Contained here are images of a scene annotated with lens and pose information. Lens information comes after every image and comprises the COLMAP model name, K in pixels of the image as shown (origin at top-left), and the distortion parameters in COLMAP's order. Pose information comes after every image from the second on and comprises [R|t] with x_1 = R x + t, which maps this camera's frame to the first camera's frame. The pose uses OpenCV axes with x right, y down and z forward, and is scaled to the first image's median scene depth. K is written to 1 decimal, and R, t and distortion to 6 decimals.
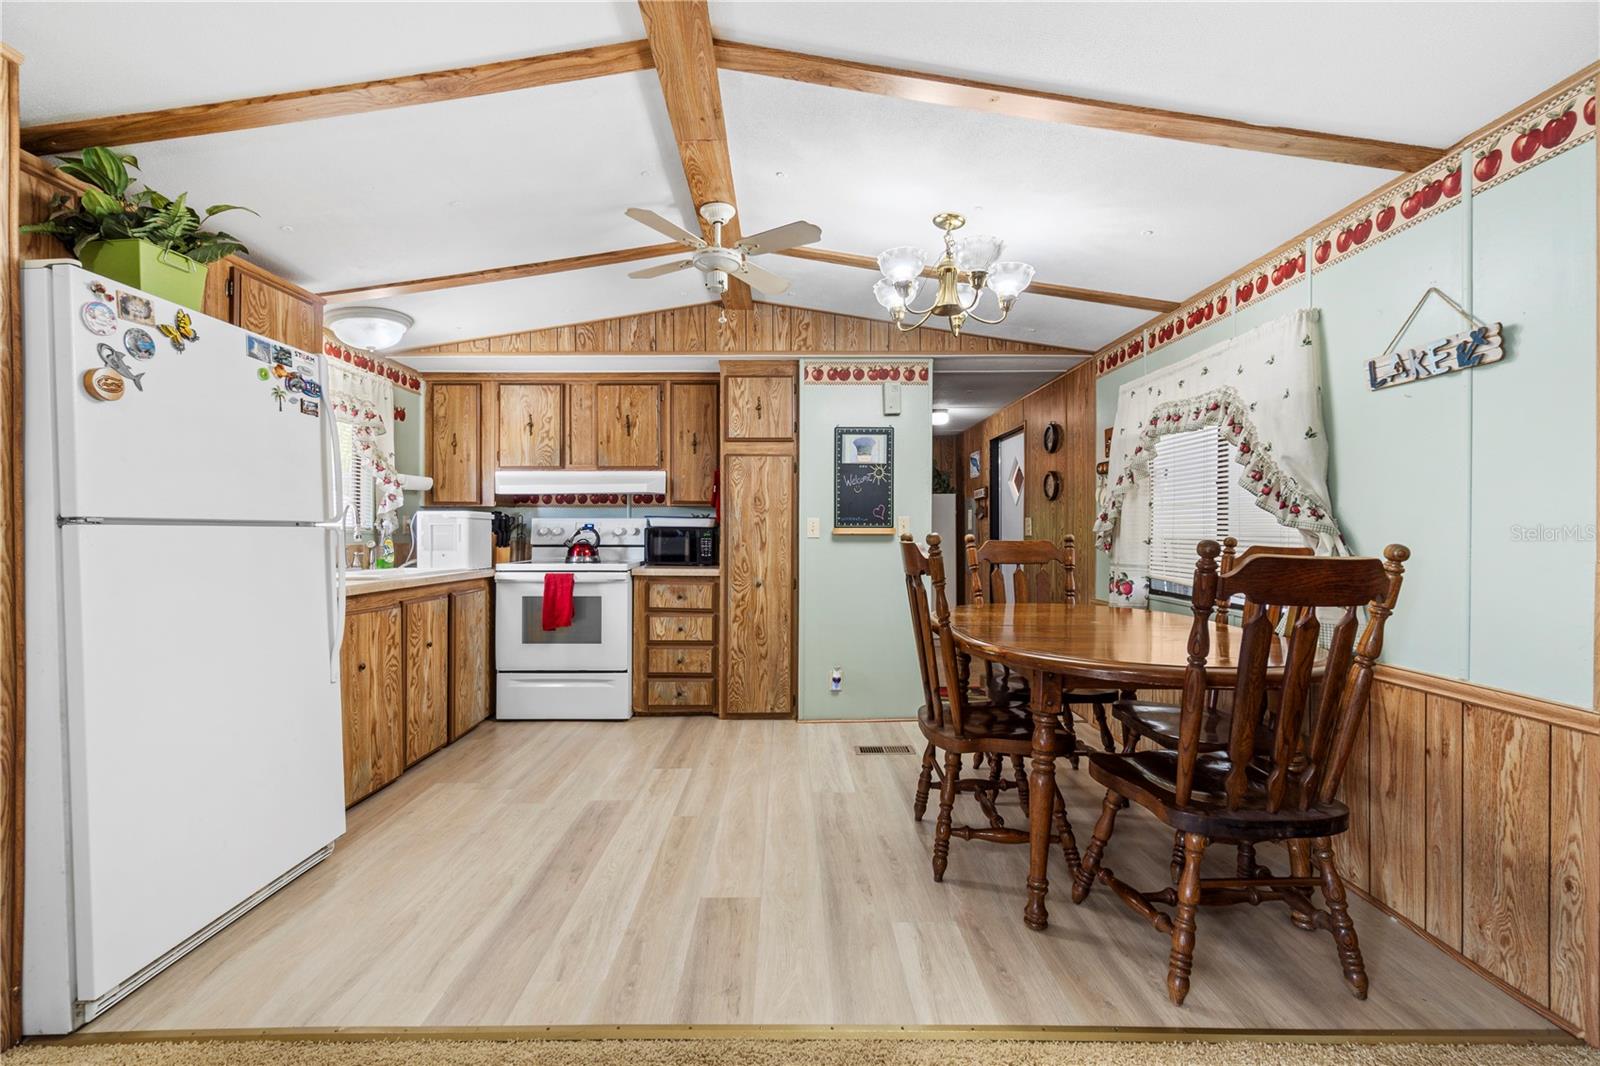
lens RADIAL K [[688.3, 0, 797.2], [0, 688.3, 529.8], [0, 0, 1]] dist [-0.000169, -0.003338]
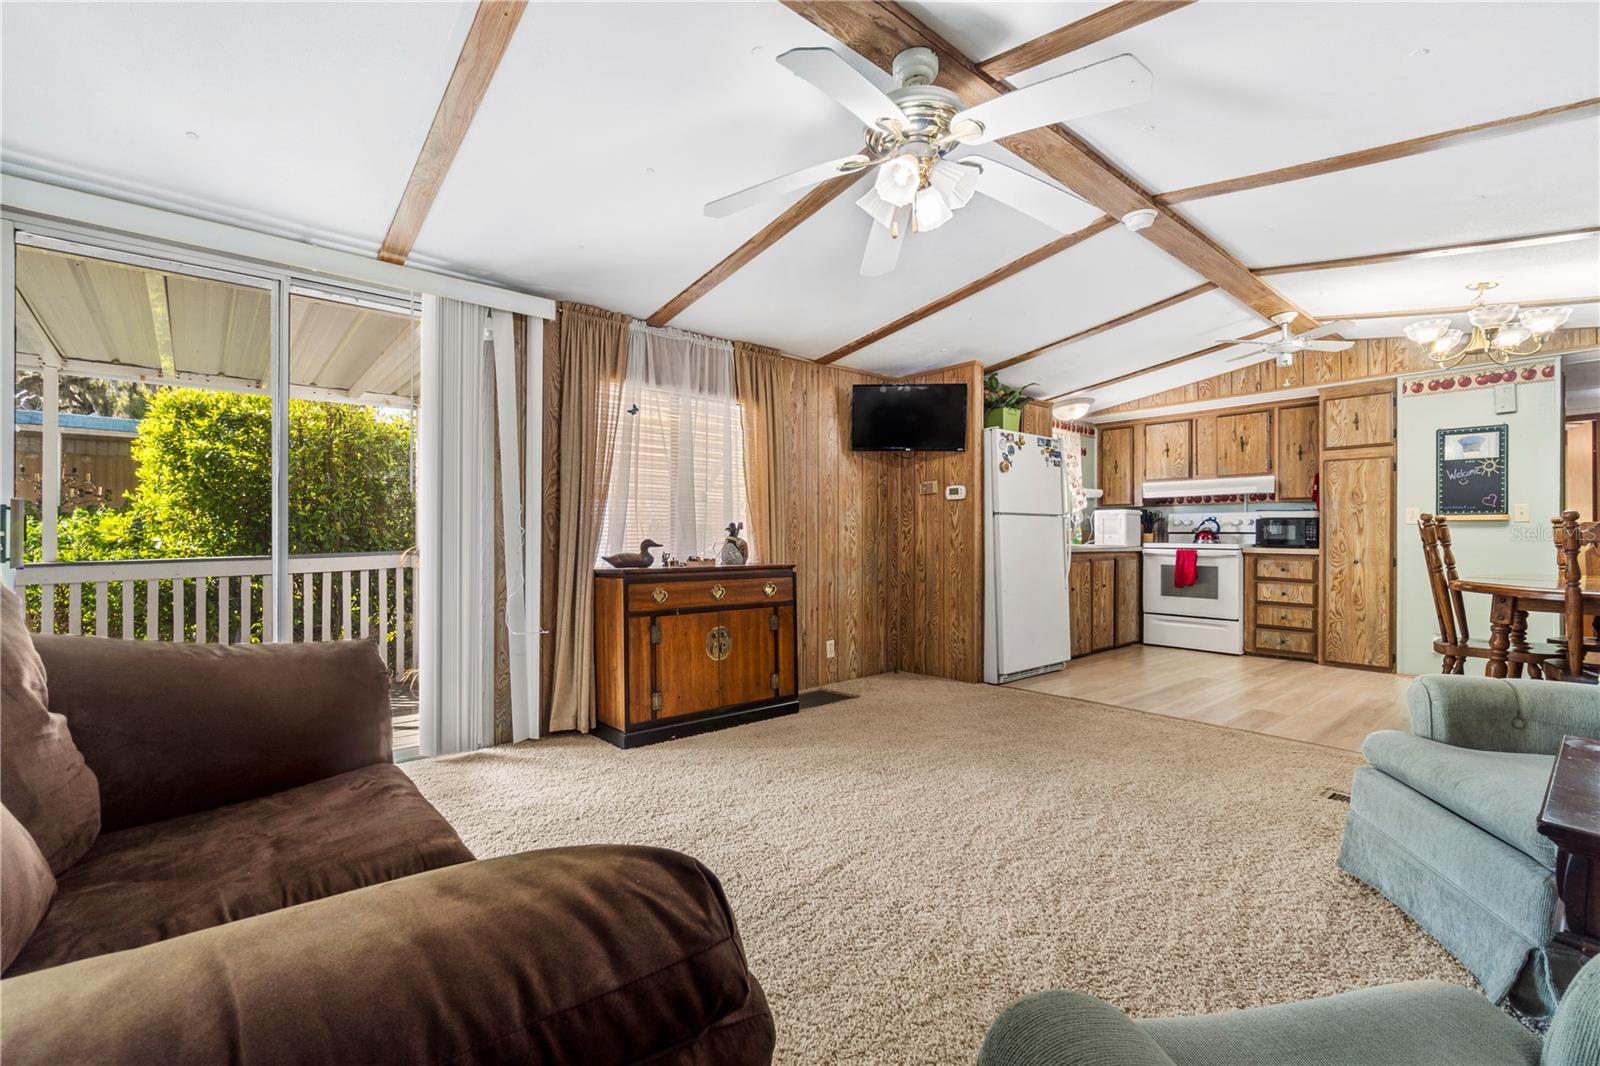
lens RADIAL K [[692.4, 0, 800.0], [0, 692.4, 533.0], [0, 0, 1]] dist [-0.000808, 0.000602]
pose [[0.640464, -0.000897, -0.767988, 0.267047], [0.000085, 0.999999, -0.001098, 0.028347], [0.767988, 0.000638, 0.640464, -0.597520]]
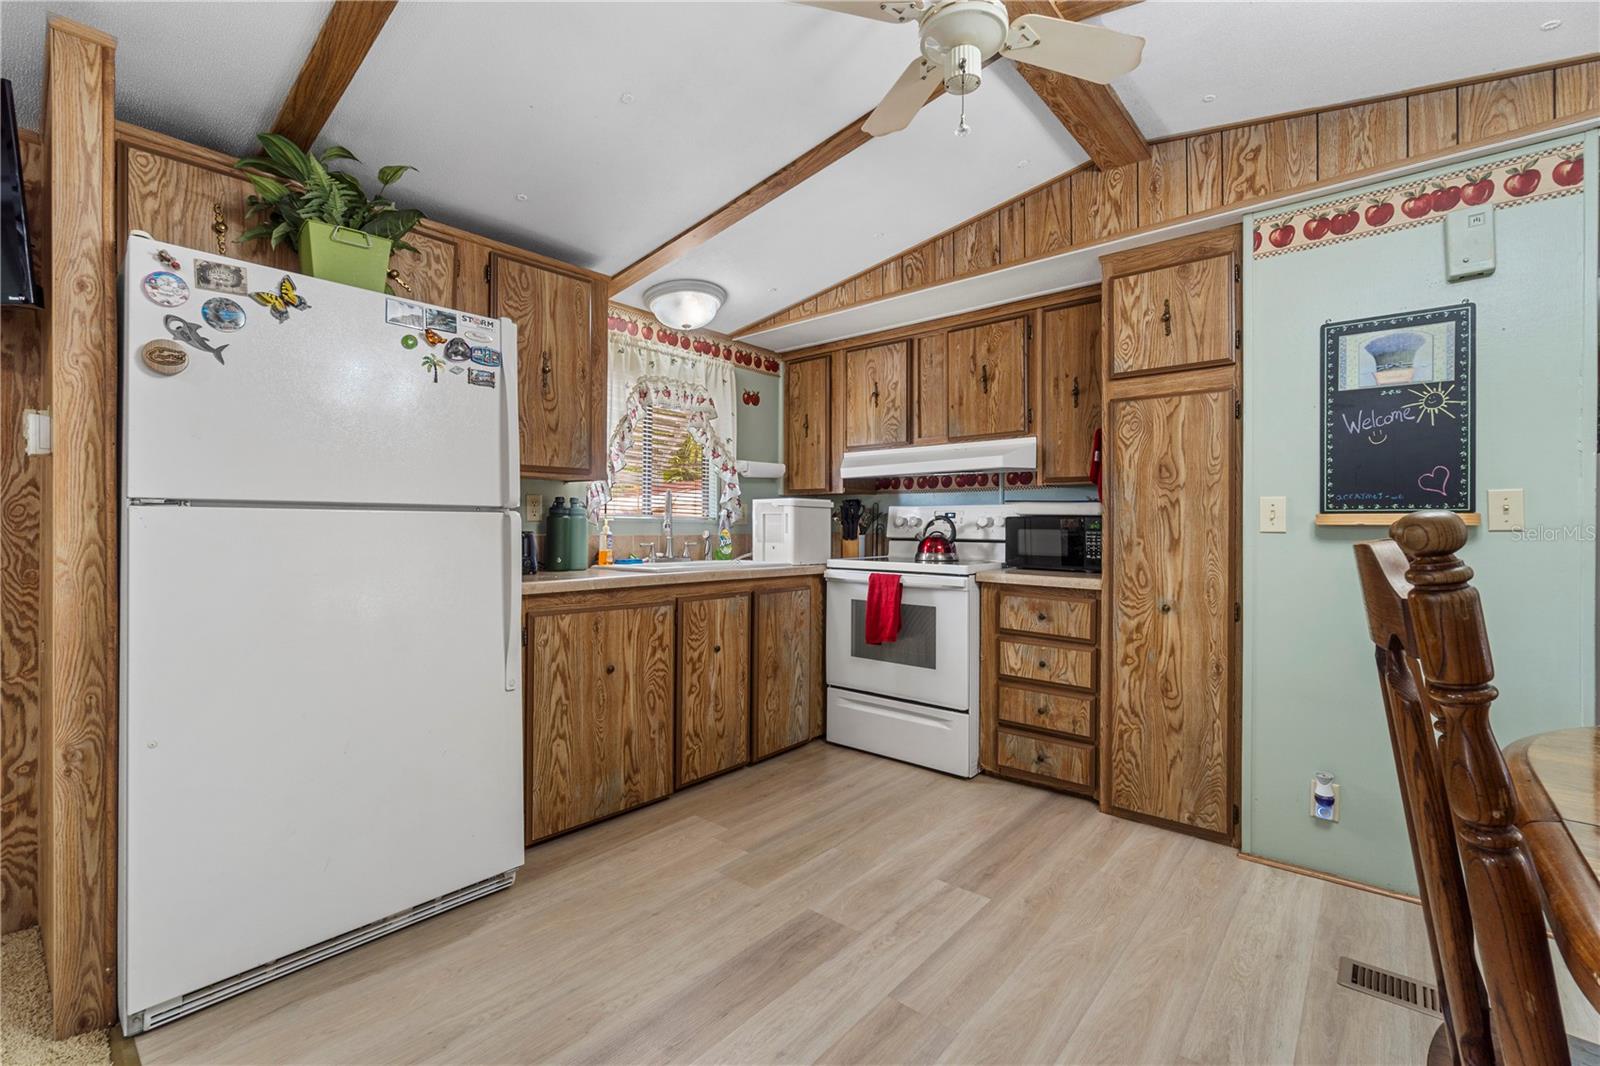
lens RADIAL K [[688.7, 0, 799.5], [0, 688.7, 522.1], [0, 0, 1]] dist [-0.003724, 0.000481]
pose [[0.751264, -0.000822, -0.660001, 0.102403], [-0.001738, 0.999993, -0.003223, 0.006049], [0.660000, 0.003568, 0.751257, 0.332736]]
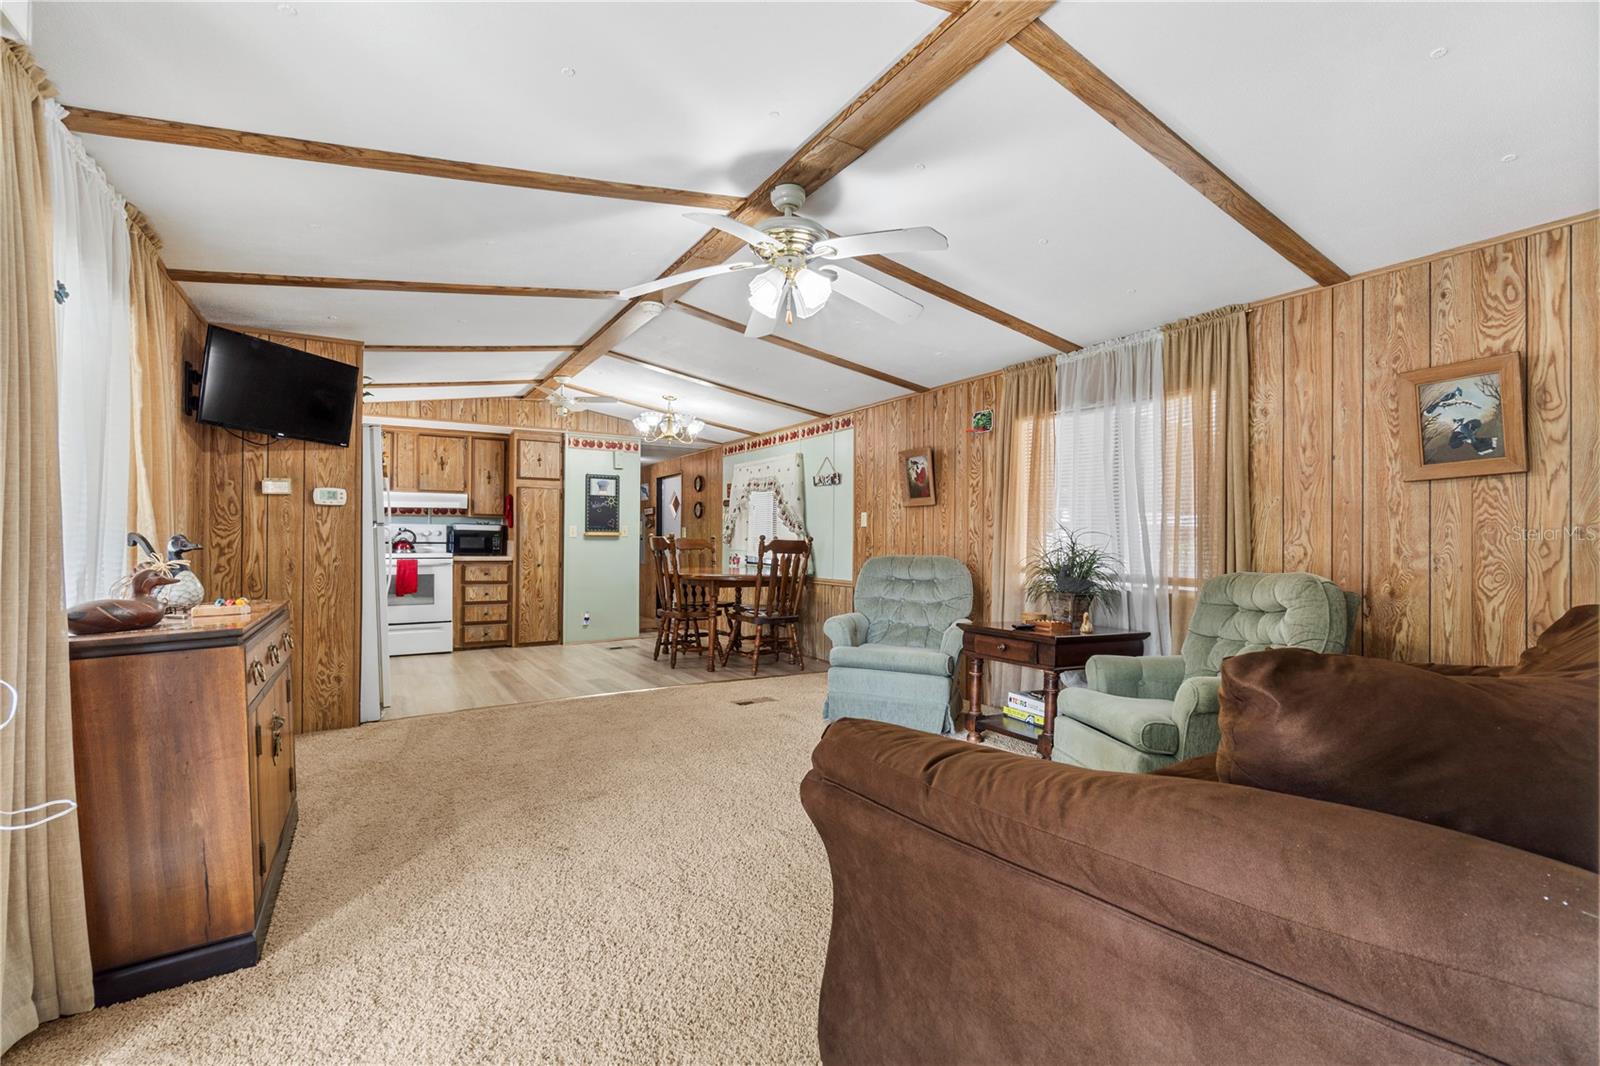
lens RADIAL K [[692.4, 0, 800.0], [0, 692.4, 533.0], [0, 0, 1]] dist [-0.000808, 0.000602]
pose [[0.852489, 0.008476, 0.522677, -0.399377], [-0.004348, 0.999949, -0.009124, 0.014014], [-0.522728, 0.005505, 0.852482, -0.779381]]
